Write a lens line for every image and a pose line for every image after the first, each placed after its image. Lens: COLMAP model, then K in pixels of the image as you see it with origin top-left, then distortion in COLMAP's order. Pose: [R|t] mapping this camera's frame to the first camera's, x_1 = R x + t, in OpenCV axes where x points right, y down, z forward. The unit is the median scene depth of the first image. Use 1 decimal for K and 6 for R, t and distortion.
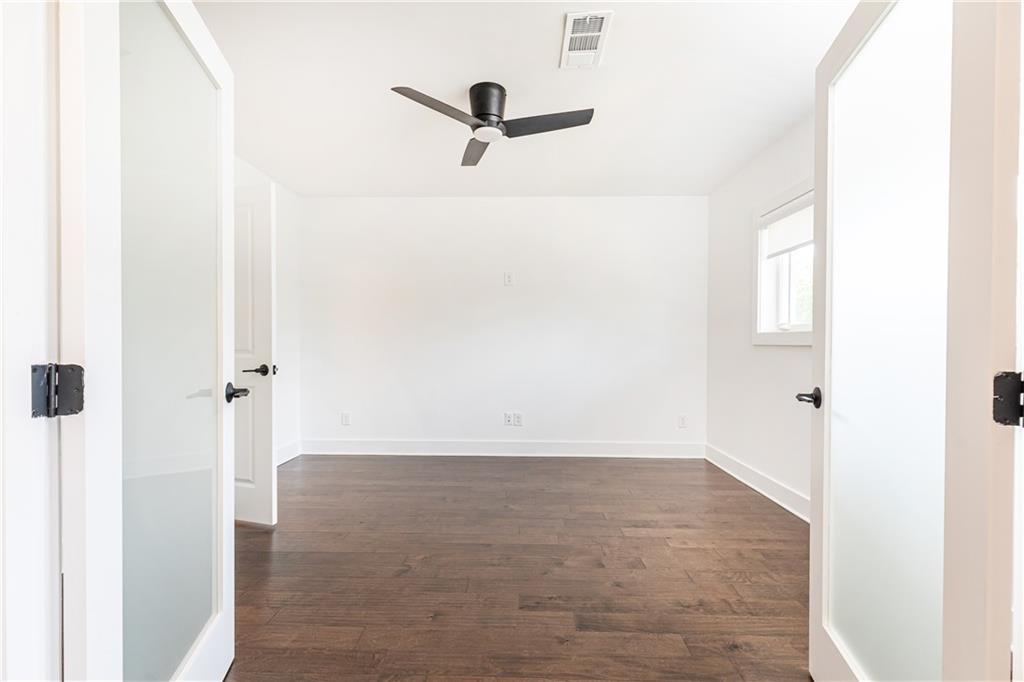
lens RADIAL K [[476.6, 0, 512.7], [0, 476.6, 343.6], [0, 0, 1]] dist [0.005084, -0.002061]
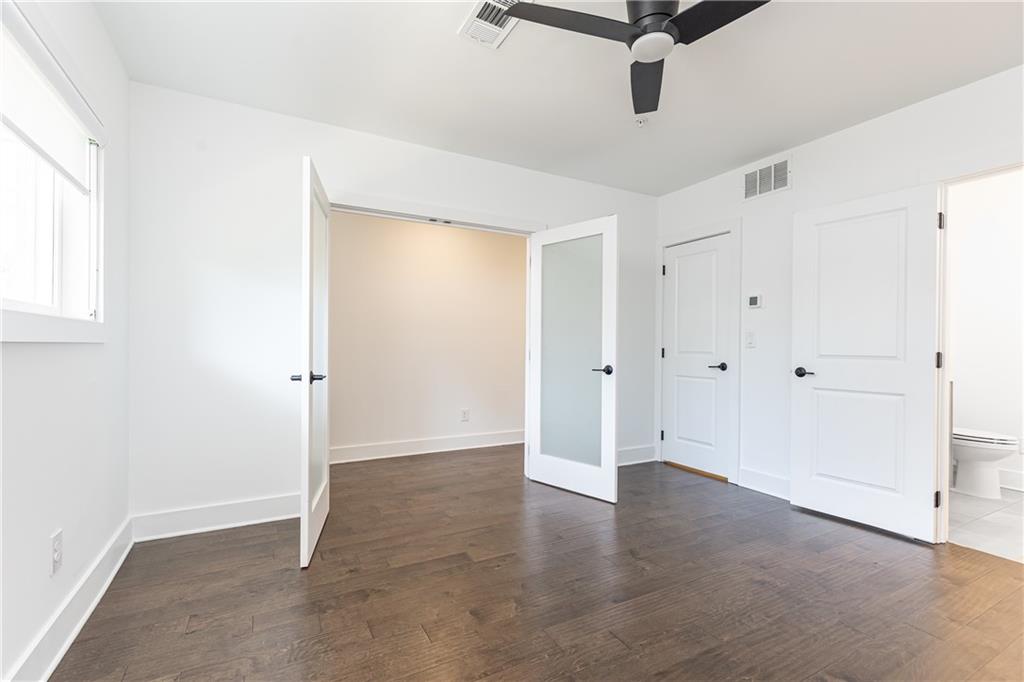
lens RADIAL K [[476.6, 0, 514.6], [0, 476.6, 346.0], [0, 0, 1]] dist [0.005084, -0.002061]
pose [[-0.873836, -0.011396, -0.486088, 0.602041], [-0.010374, 0.999935, -0.004793, 0.004809], [0.486111, 0.000854, -0.873897, 1.987544]]
